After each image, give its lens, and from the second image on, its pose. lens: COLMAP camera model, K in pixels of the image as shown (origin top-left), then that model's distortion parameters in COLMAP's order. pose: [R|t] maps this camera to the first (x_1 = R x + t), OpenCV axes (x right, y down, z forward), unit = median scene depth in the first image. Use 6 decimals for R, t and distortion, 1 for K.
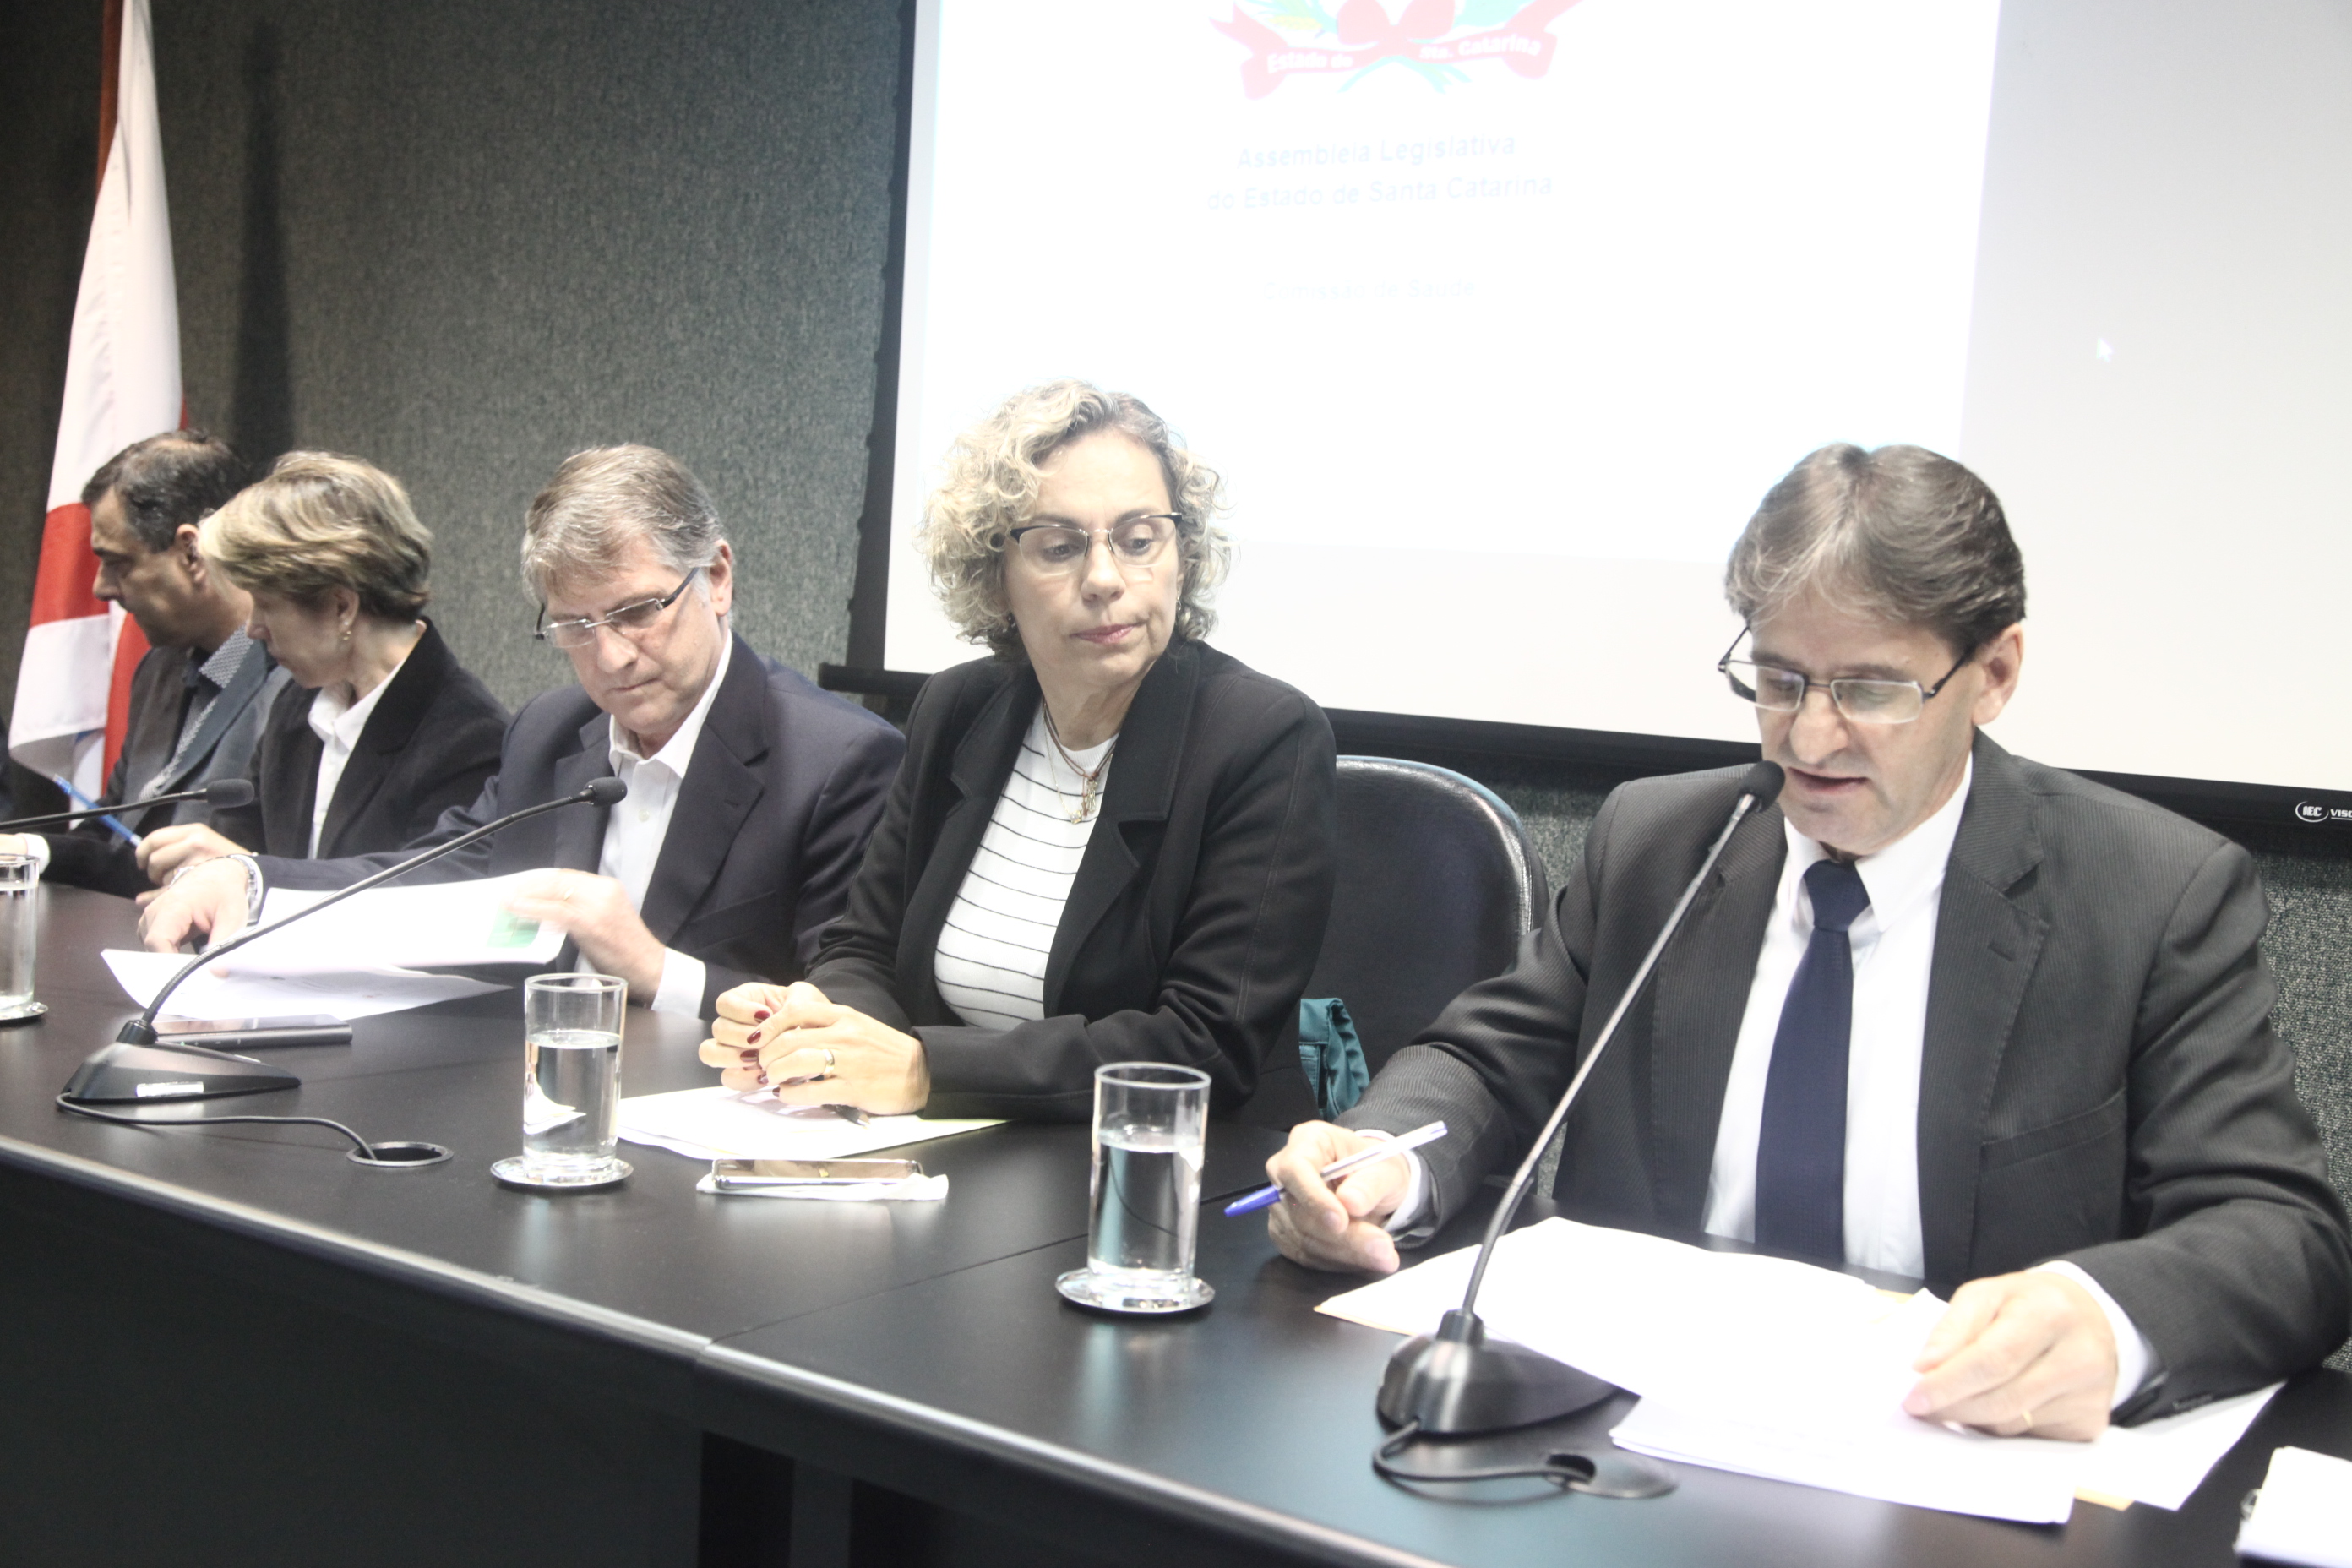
lens RADIAL K [[2624.1, 0, 1191.5], [0, 2624.1, 794.1], [0, 0, 1]] dist [0.084434, 0.000000]
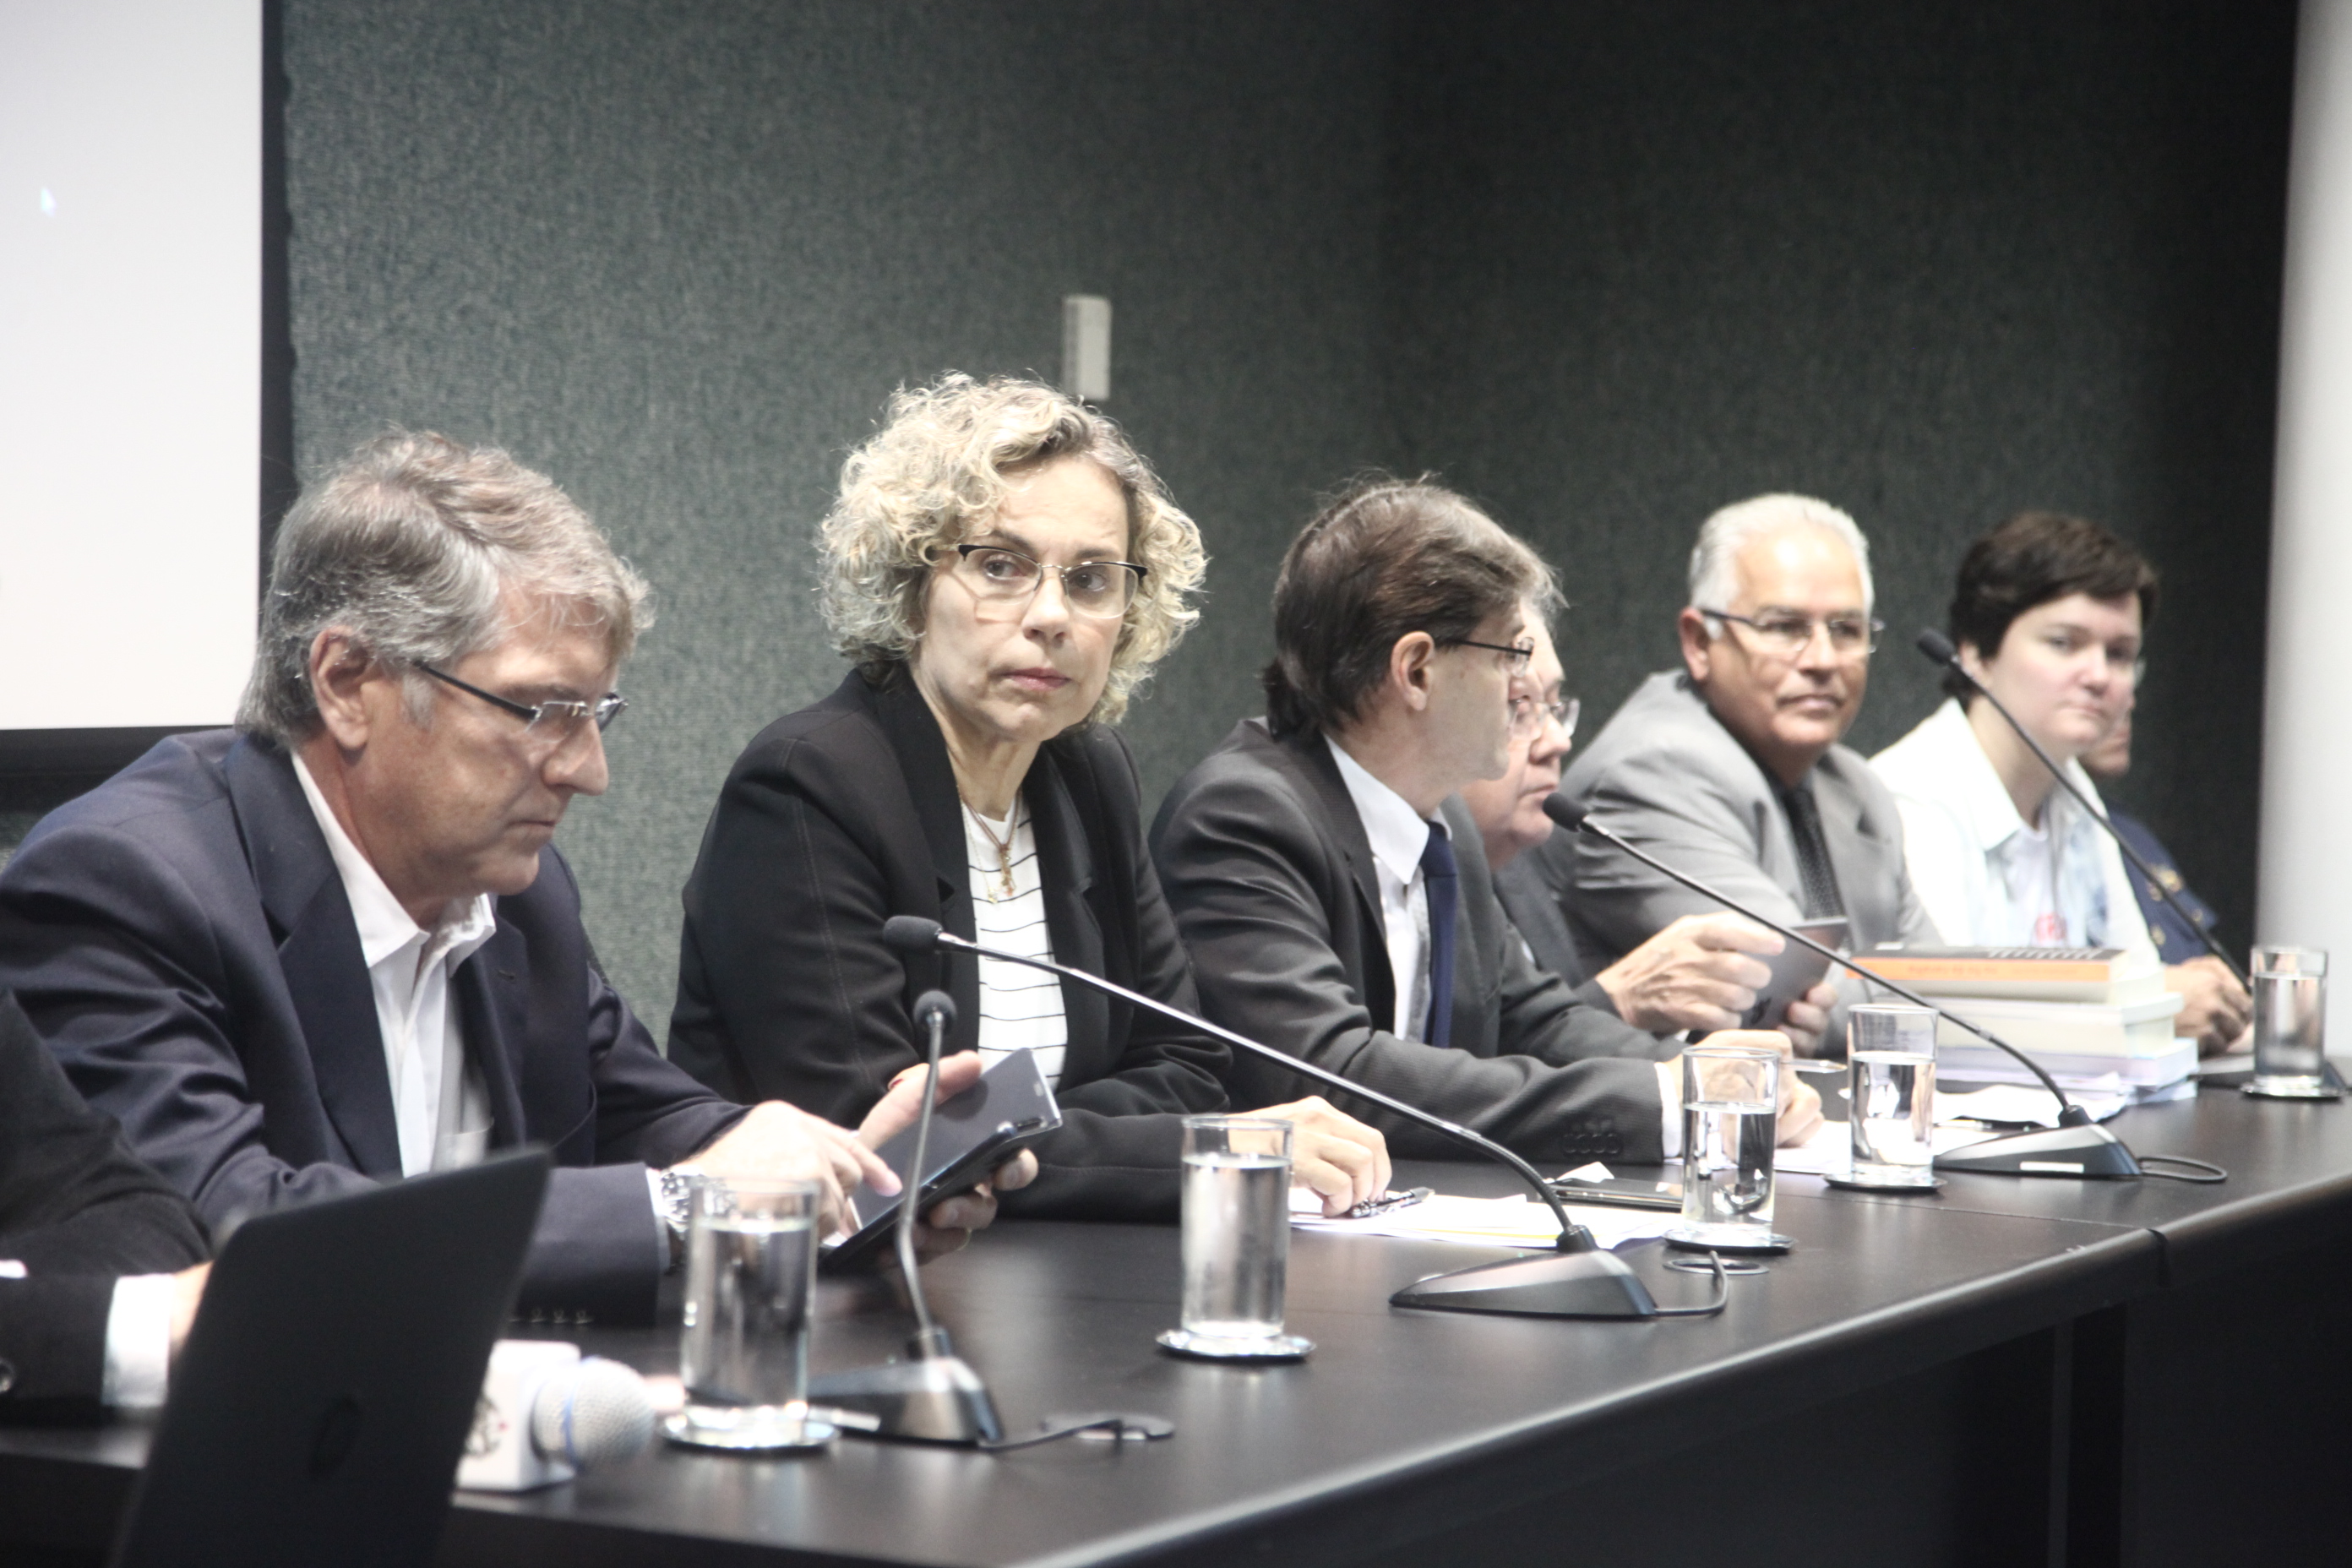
lens RADIAL K [[6115.7, 0, 1158.1], [0, 6115.7, 769.0], [0, 0, 1]] dist [0.552680, 0.000000]
pose [[-0.184432, -0.103100, 0.977423, -1.090933], [0.027137, 0.993570, 0.109924, -0.135703], [-0.982471, 0.046798, -0.180448, 0.709914]]
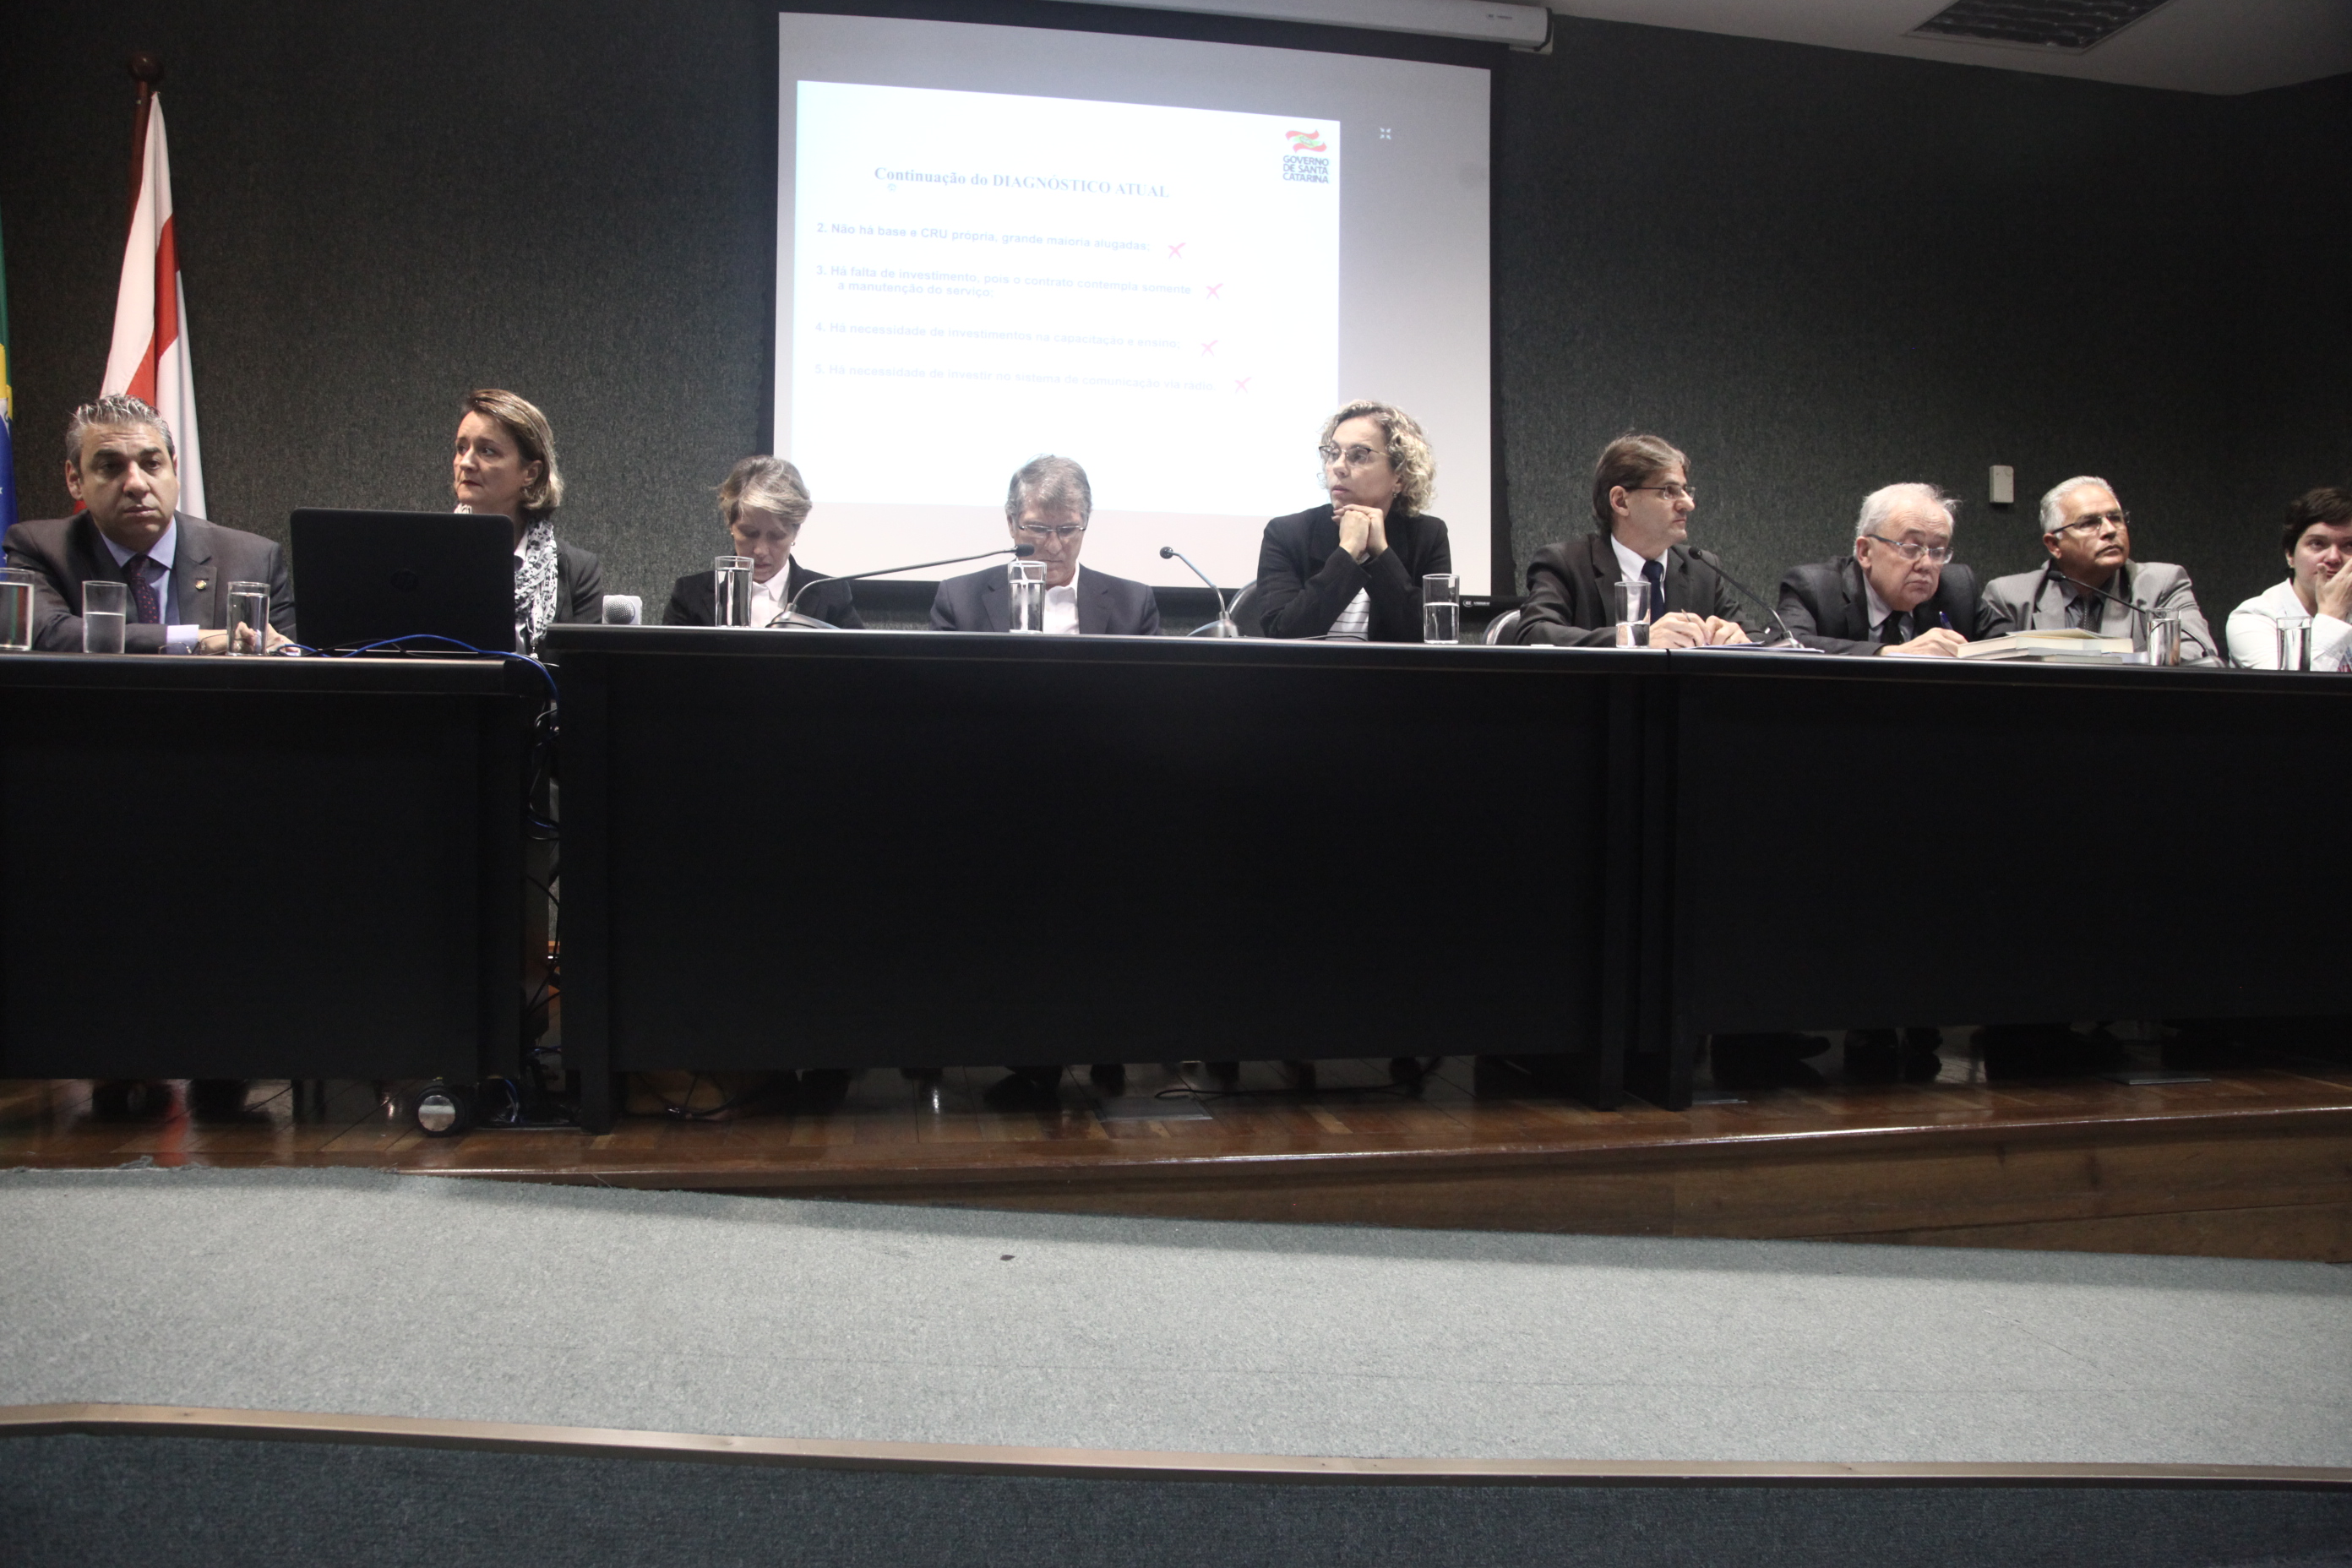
lens RADIAL K [[1624.2, 0, 1174.2], [0, 1624.2, 785.5], [0, 0, 1]] dist [-0.110905, 0.057763]
pose [[0.697126, -0.070093, 0.713514, -0.700182], [0.085013, 0.996270, 0.014810, 0.099293], [-0.711891, 0.050333, 0.700484, 0.014004]]
